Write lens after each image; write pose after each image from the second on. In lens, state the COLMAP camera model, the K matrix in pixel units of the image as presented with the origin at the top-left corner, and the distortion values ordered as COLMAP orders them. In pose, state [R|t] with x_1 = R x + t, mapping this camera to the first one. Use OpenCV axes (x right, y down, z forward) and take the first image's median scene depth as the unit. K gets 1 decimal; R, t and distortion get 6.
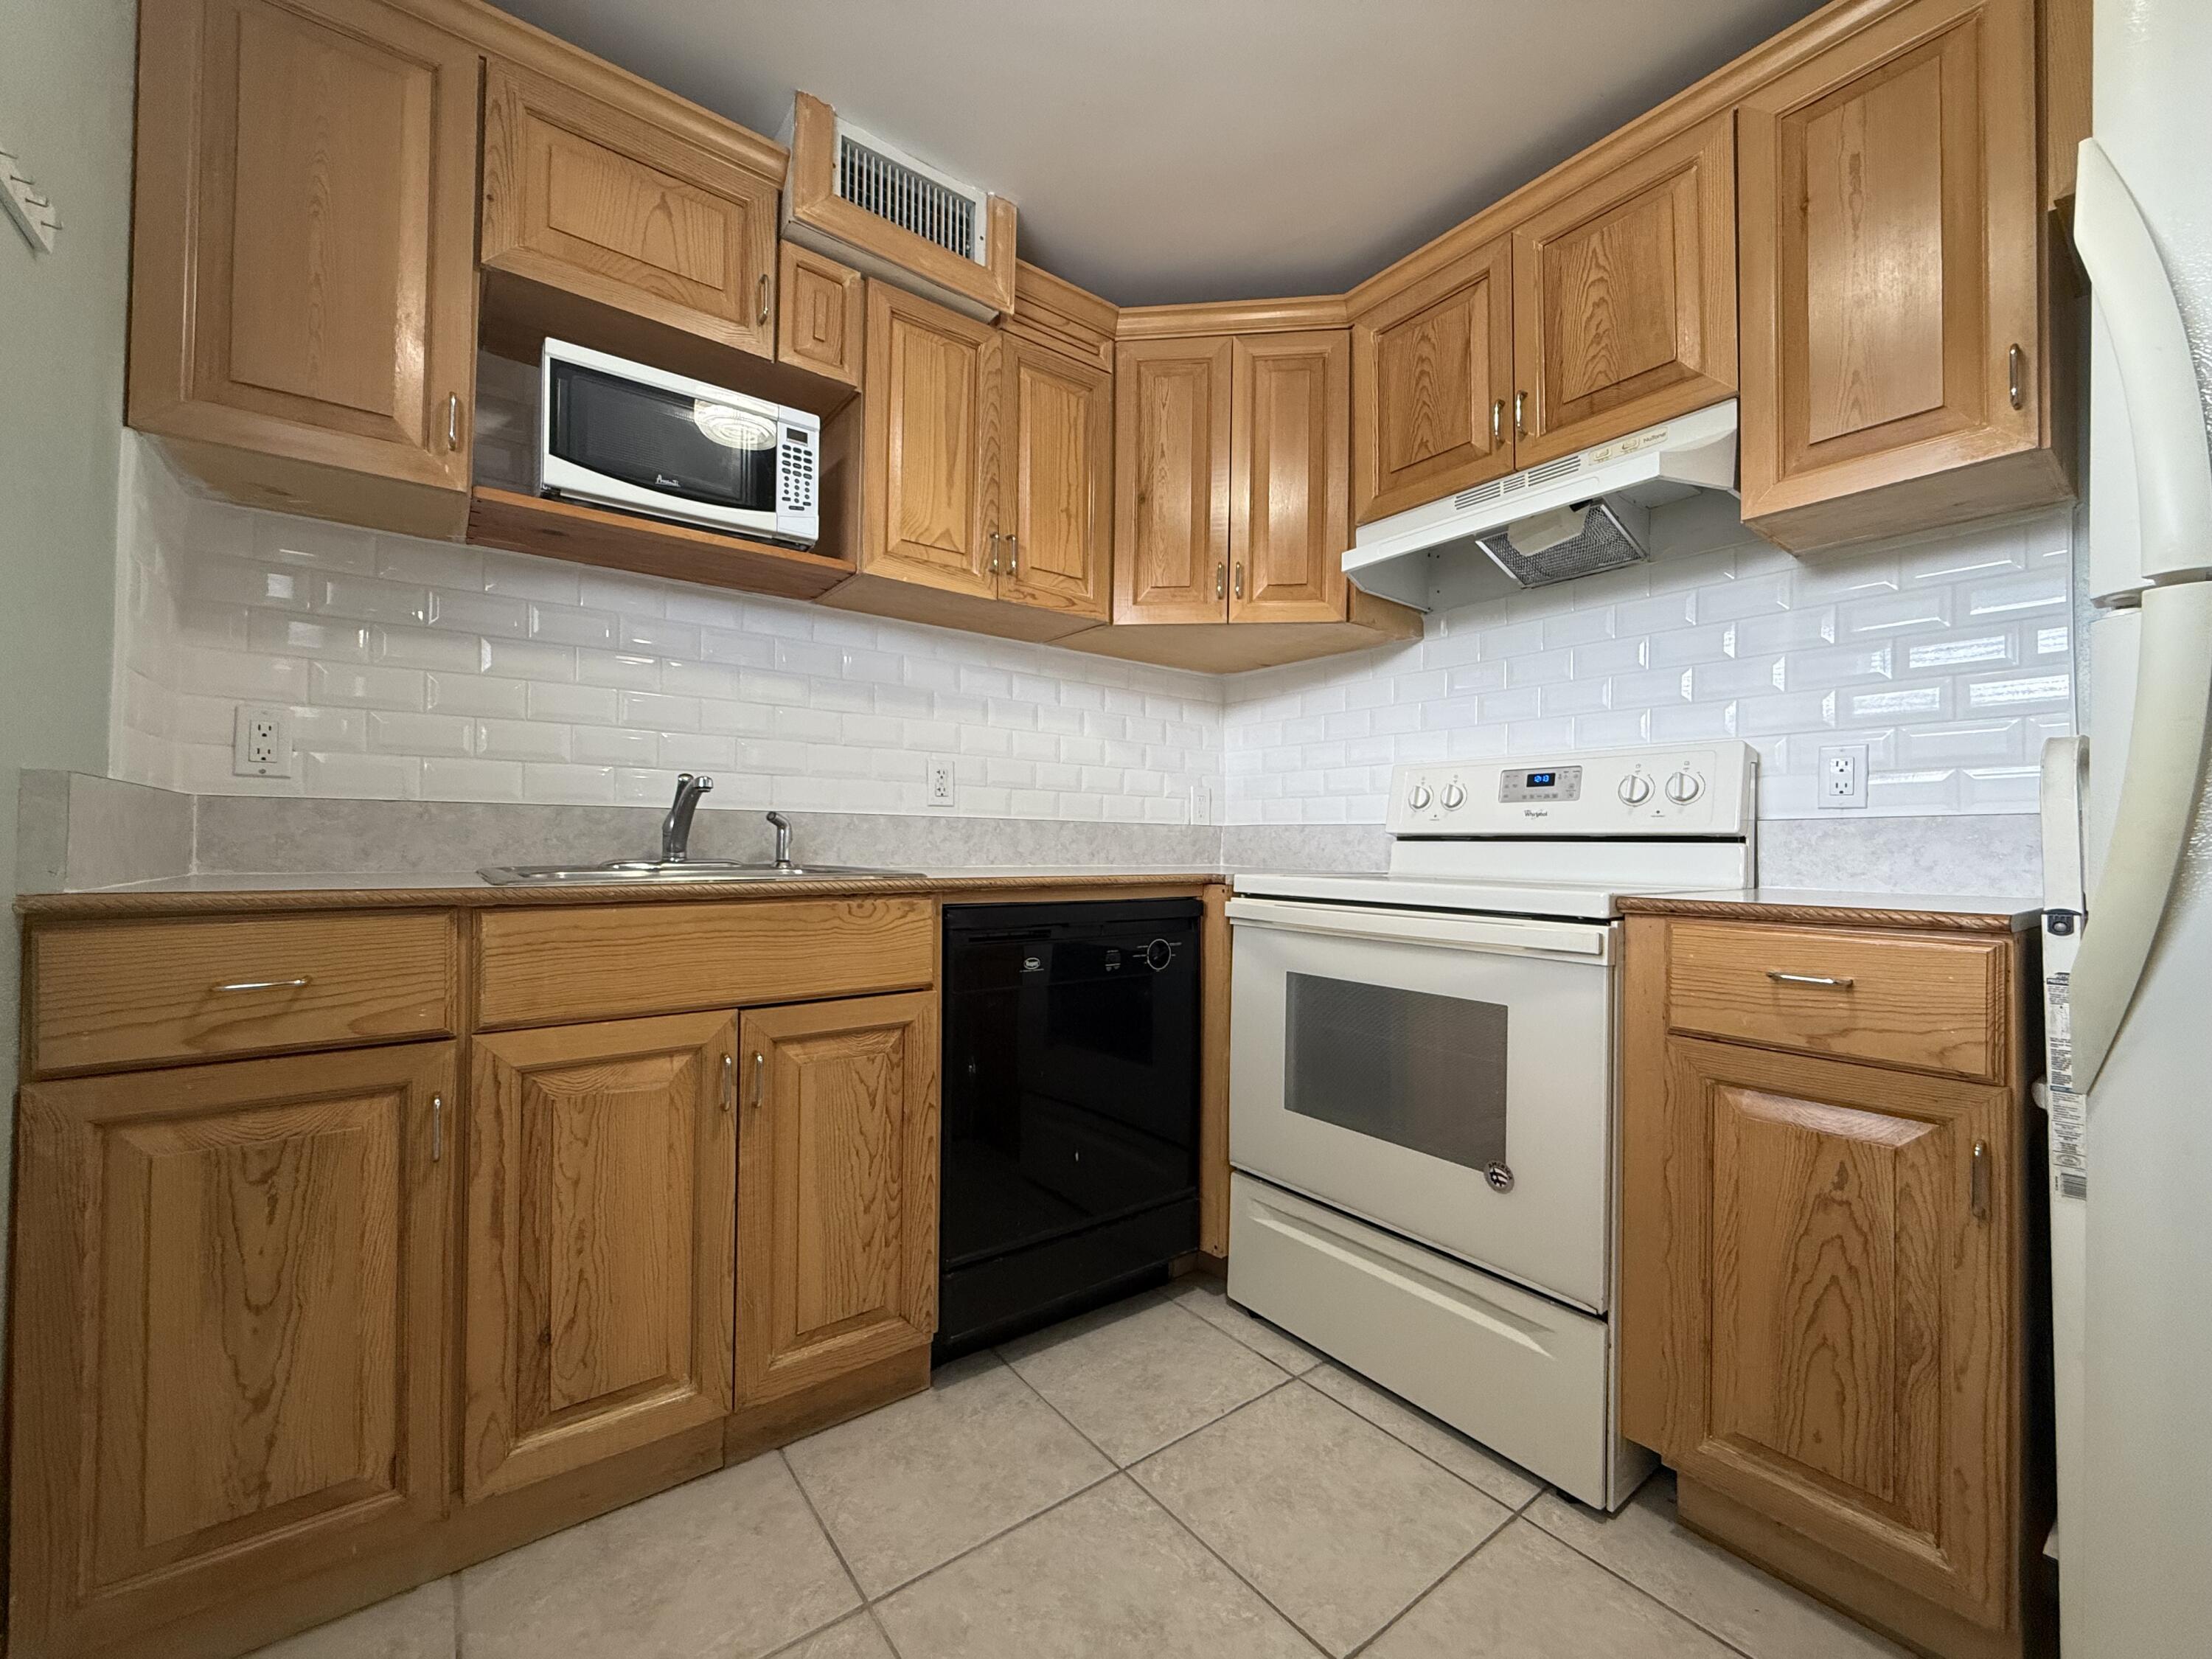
lens RADIAL K [[882.5, 0, 1106.0], [0, 882.5, 829.5], [0, 0, 1]] dist [-0.000420, 0.000007]
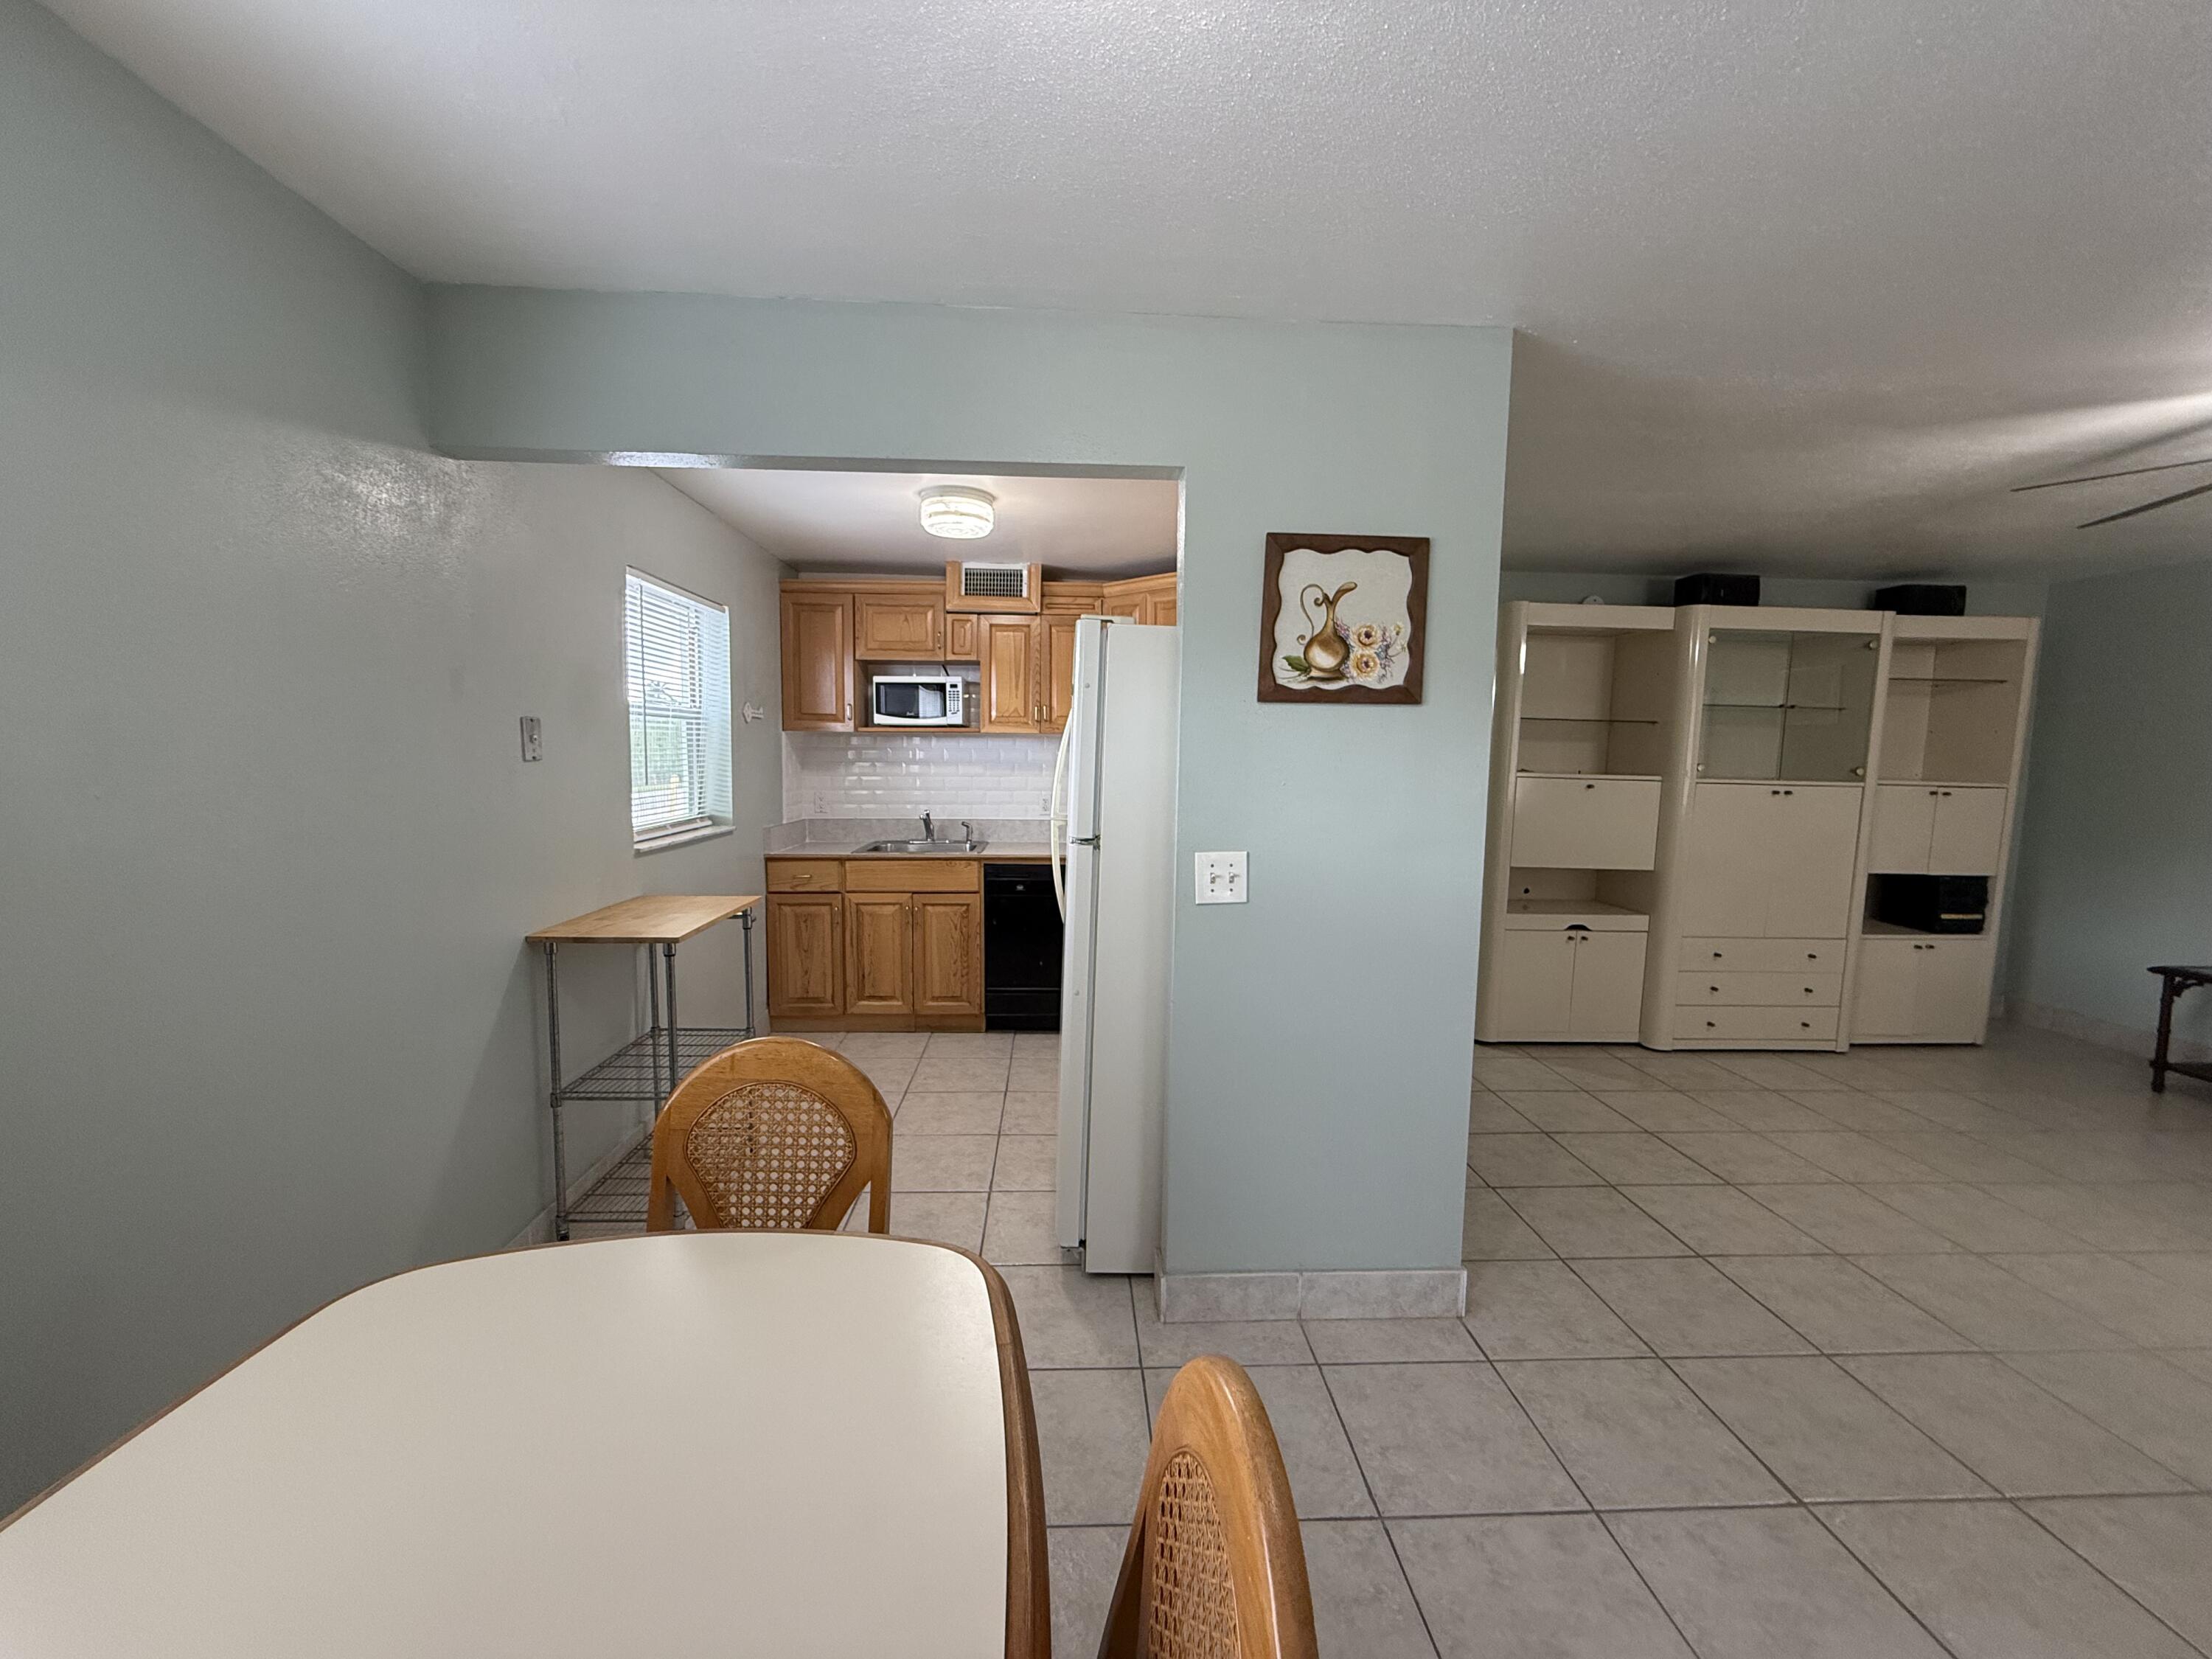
lens RADIAL K [[882.5, 0, 1106.0], [0, 882.5, 829.5], [0, 0, 1]] dist [-0.000420, 0.000007]
pose [[0.823661, 0.041573, -0.565557, 1.897142], [0.009331, 0.996181, 0.086817, -0.289672], [0.567006, -0.076785, 0.820127, -1.178462]]
